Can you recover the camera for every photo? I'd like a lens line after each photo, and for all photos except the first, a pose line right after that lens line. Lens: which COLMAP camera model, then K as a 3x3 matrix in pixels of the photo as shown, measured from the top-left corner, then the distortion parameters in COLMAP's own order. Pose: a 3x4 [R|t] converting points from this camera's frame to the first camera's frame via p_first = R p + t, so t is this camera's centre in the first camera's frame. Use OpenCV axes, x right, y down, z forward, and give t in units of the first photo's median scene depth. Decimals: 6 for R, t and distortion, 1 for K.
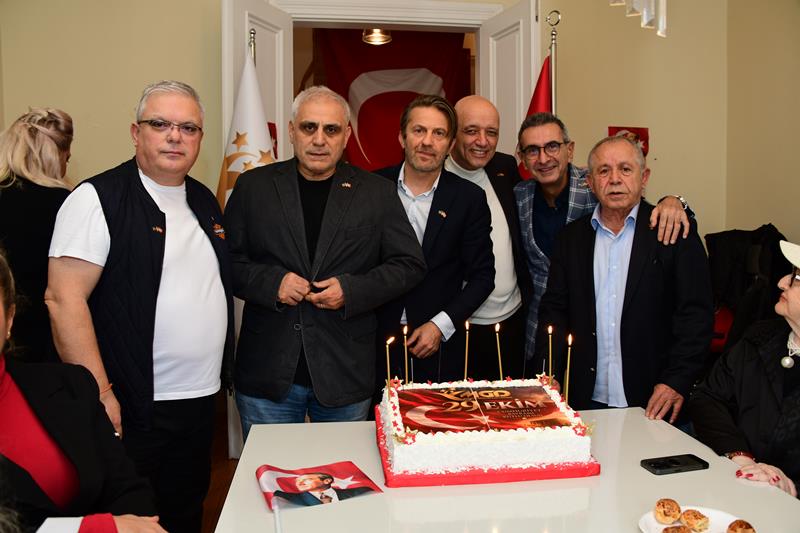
lens RADIAL K [[666.6, 0, 400.0], [0, 666.6, 266.5], [0, 0, 1]] dist [-0.133663, 0.105001]
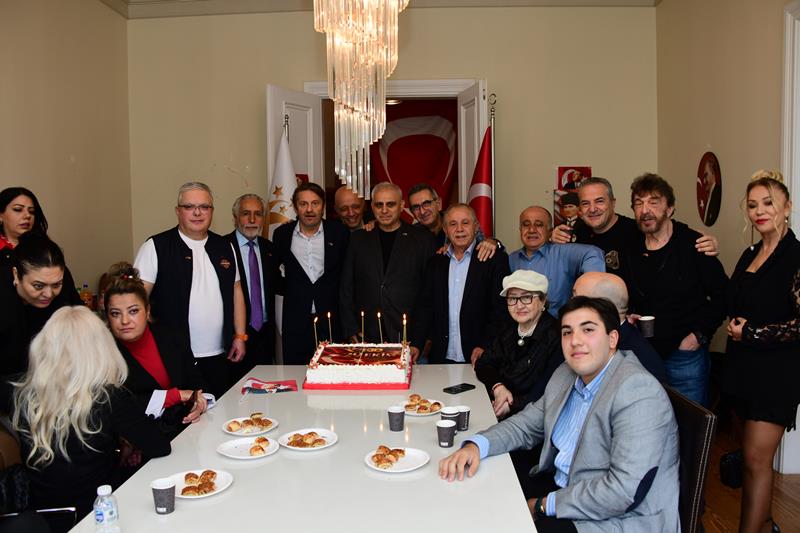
lens RADIAL K [[656.6, 0, 400.0], [0, 656.6, 266.5], [0, 0, 1]] dist [-0.134881, 0.089482]
pose [[0.988756, -0.001259, -0.149532, 0.253904], [0.002186, 0.999979, 0.006030, -0.029169], [0.149521, -0.006289, 0.988739, -0.429087]]
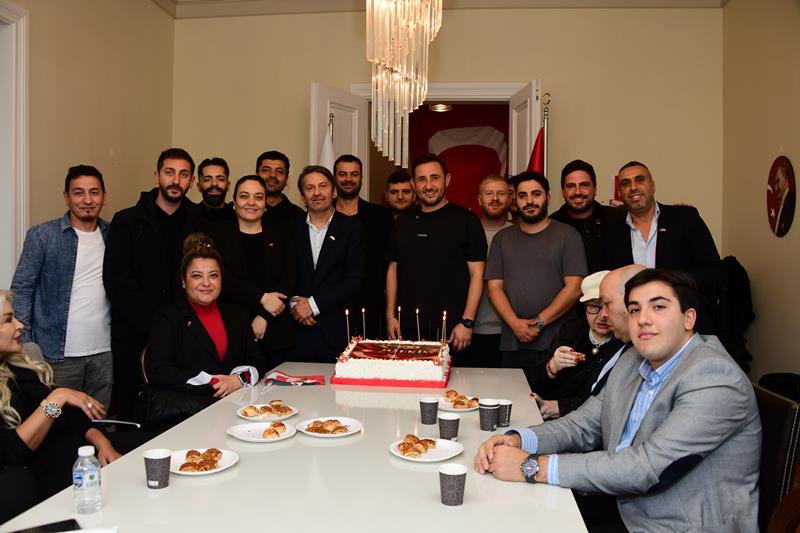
lens RADIAL K [[666.6, 0, 400.0], [0, 666.6, 266.5], [0, 0, 1]] dist [-0.133663, 0.105001]
pose [[0.974825, 0.019708, -0.222097, 0.256667], [-0.029788, 0.998668, -0.042126, 0.028127], [0.220971, 0.047681, 0.974114, -0.371082]]
